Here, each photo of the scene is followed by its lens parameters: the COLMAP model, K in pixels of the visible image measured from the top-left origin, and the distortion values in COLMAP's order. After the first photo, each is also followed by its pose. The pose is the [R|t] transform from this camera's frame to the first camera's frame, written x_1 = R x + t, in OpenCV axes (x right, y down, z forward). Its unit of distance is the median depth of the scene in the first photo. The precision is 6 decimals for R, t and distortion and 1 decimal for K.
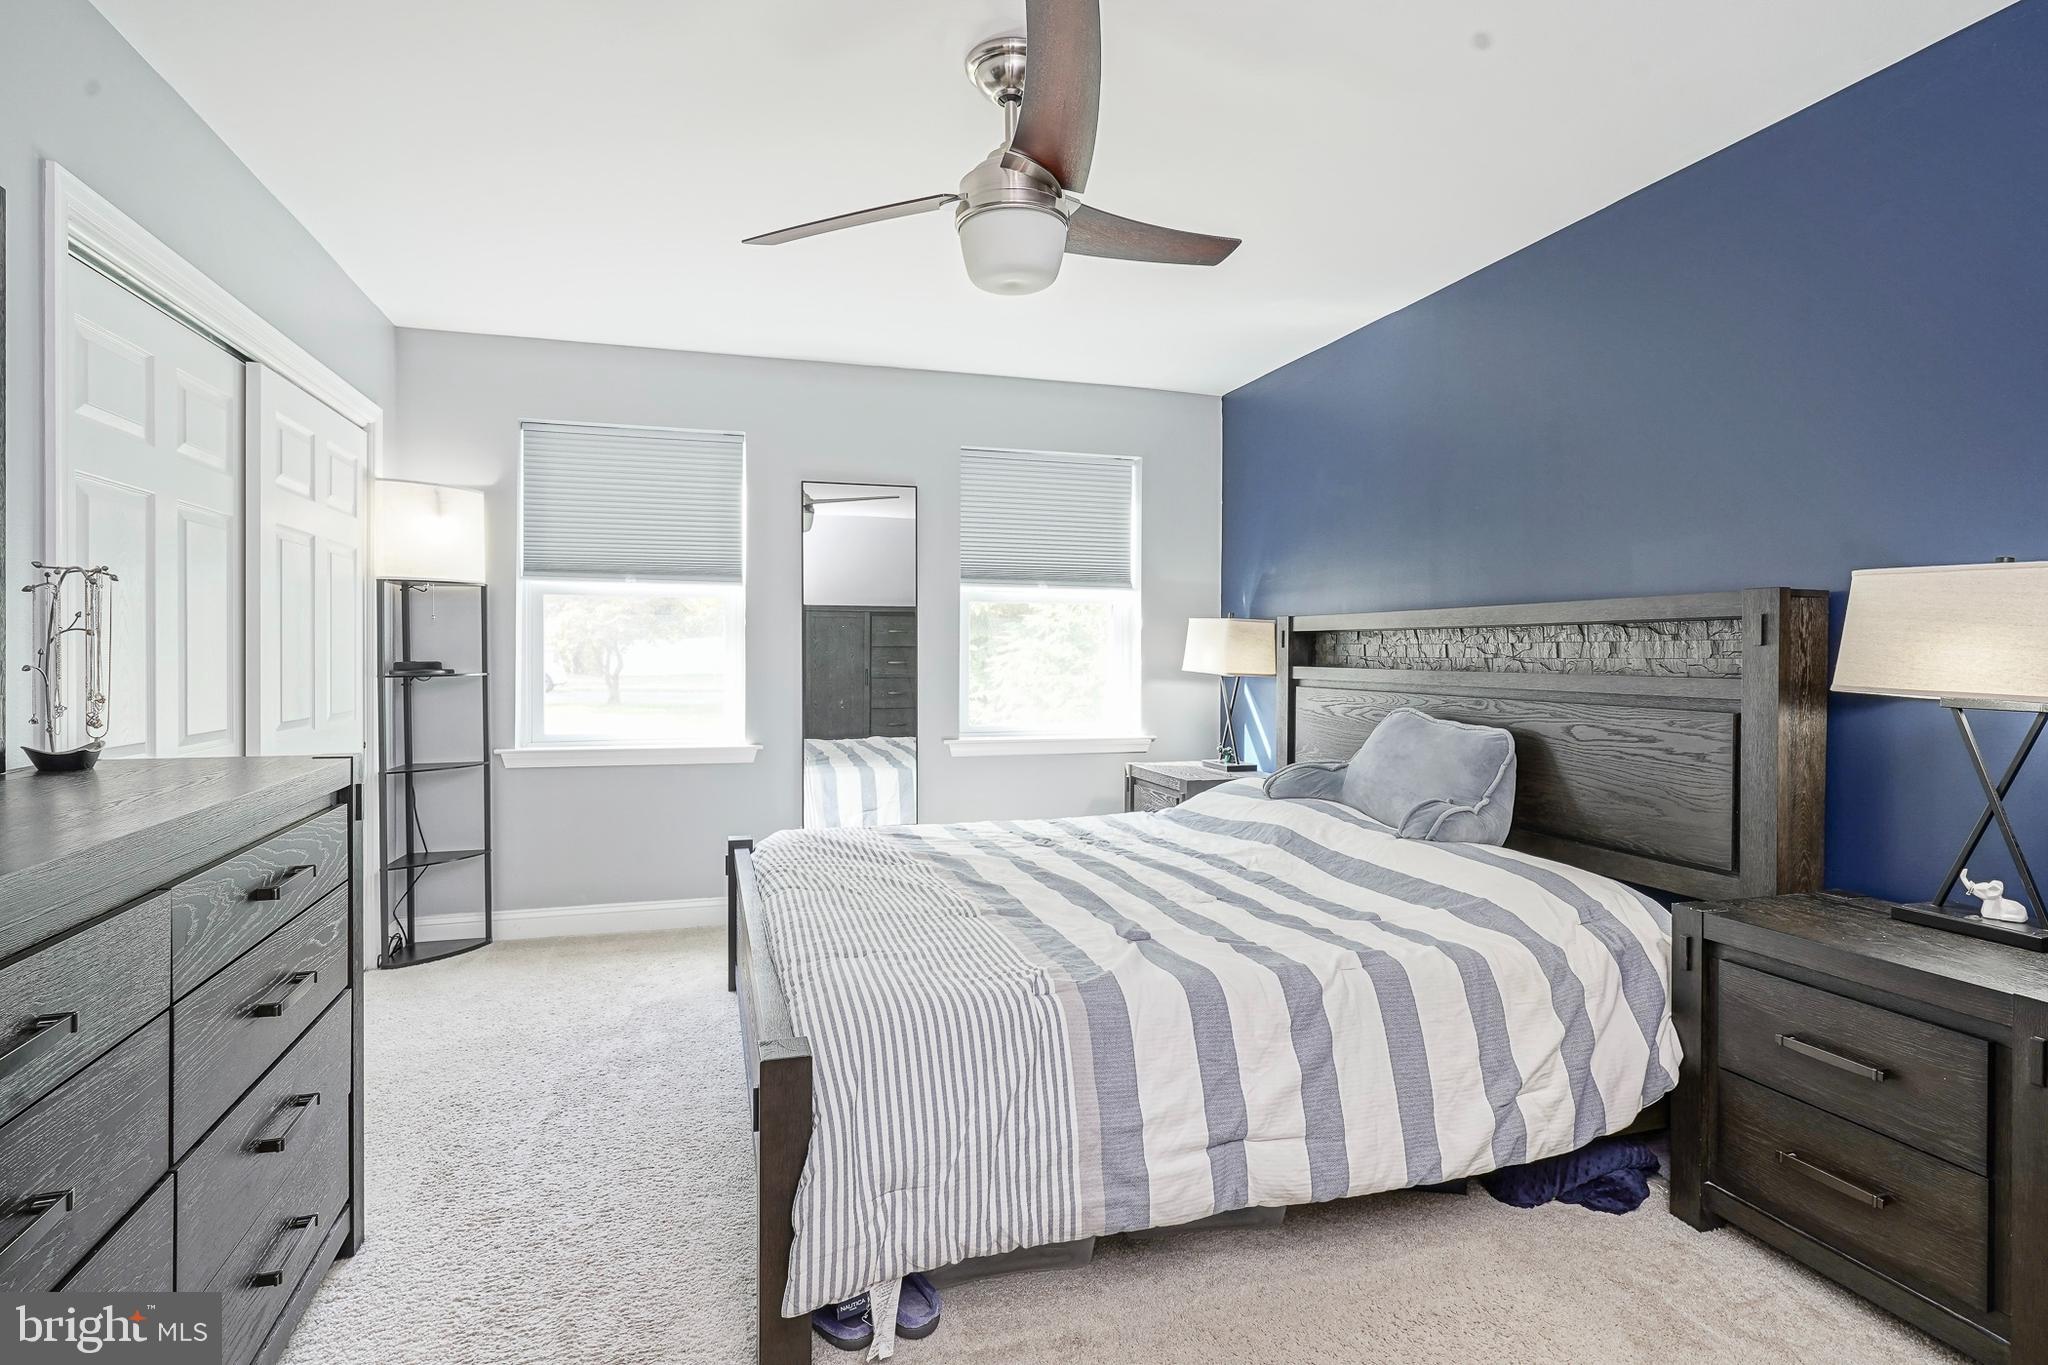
lens RADIAL K [[1015.2, 0, 1023.7], [0, 1015.2, 666.5], [0, 0, 1]] dist [-0.002526, 0.003451]
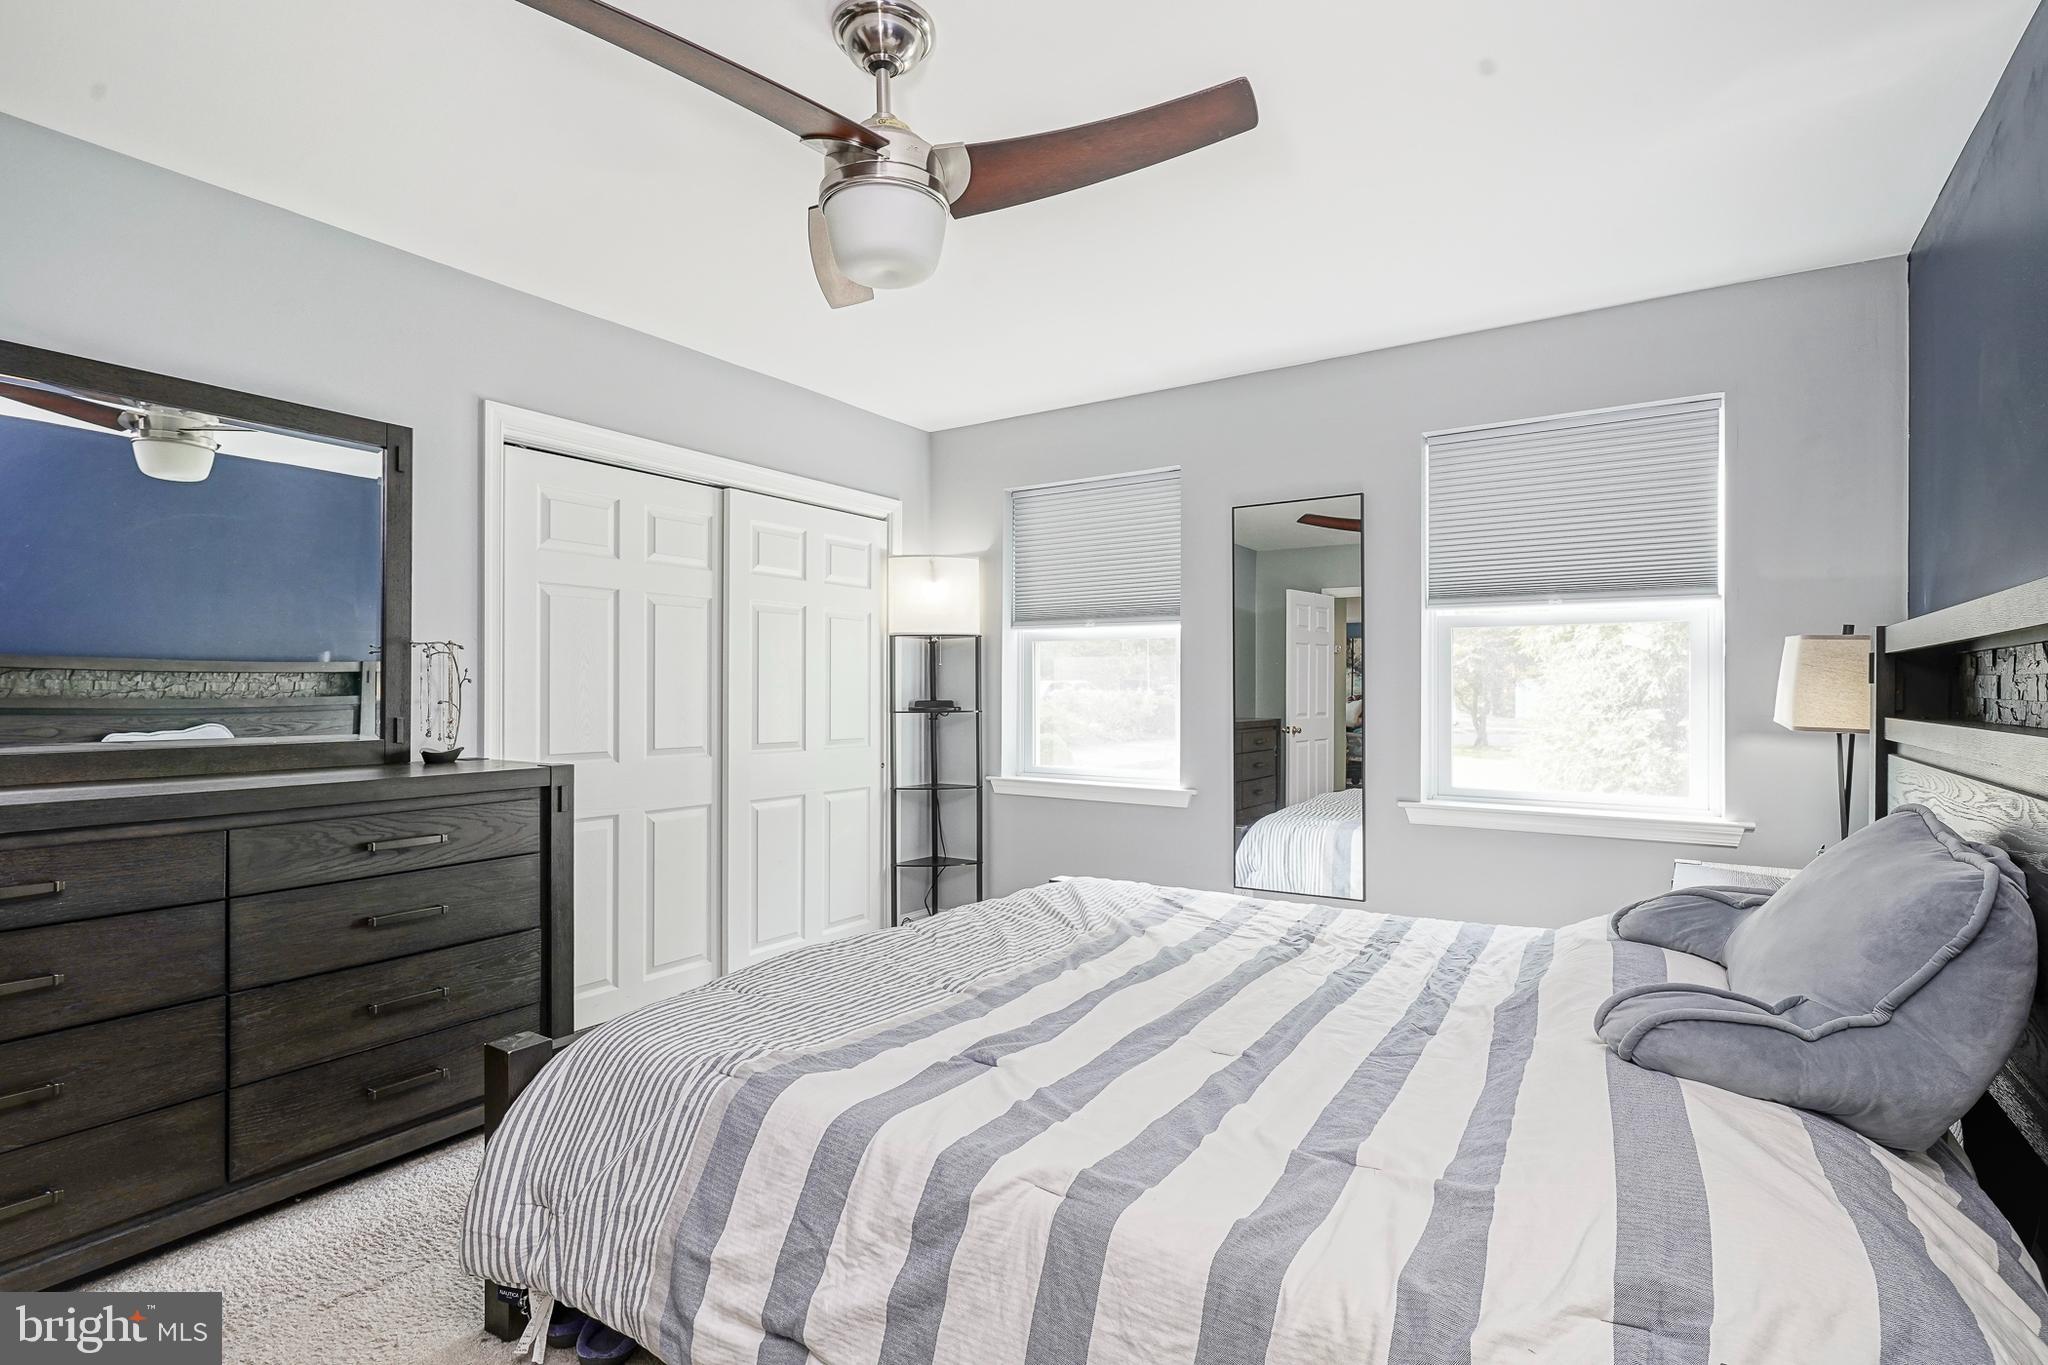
lens RADIAL K [[1015.2, 0, 1024.0], [0, 1015.2, 689.1], [0, 0, 1]] dist [-0.002526, 0.003451]
pose [[0.626180, -0.004357, -0.779667, 0.422670], [-0.009433, 0.999869, -0.013163, -0.003494], [0.779622, 0.015597, 0.626056, 0.306240]]
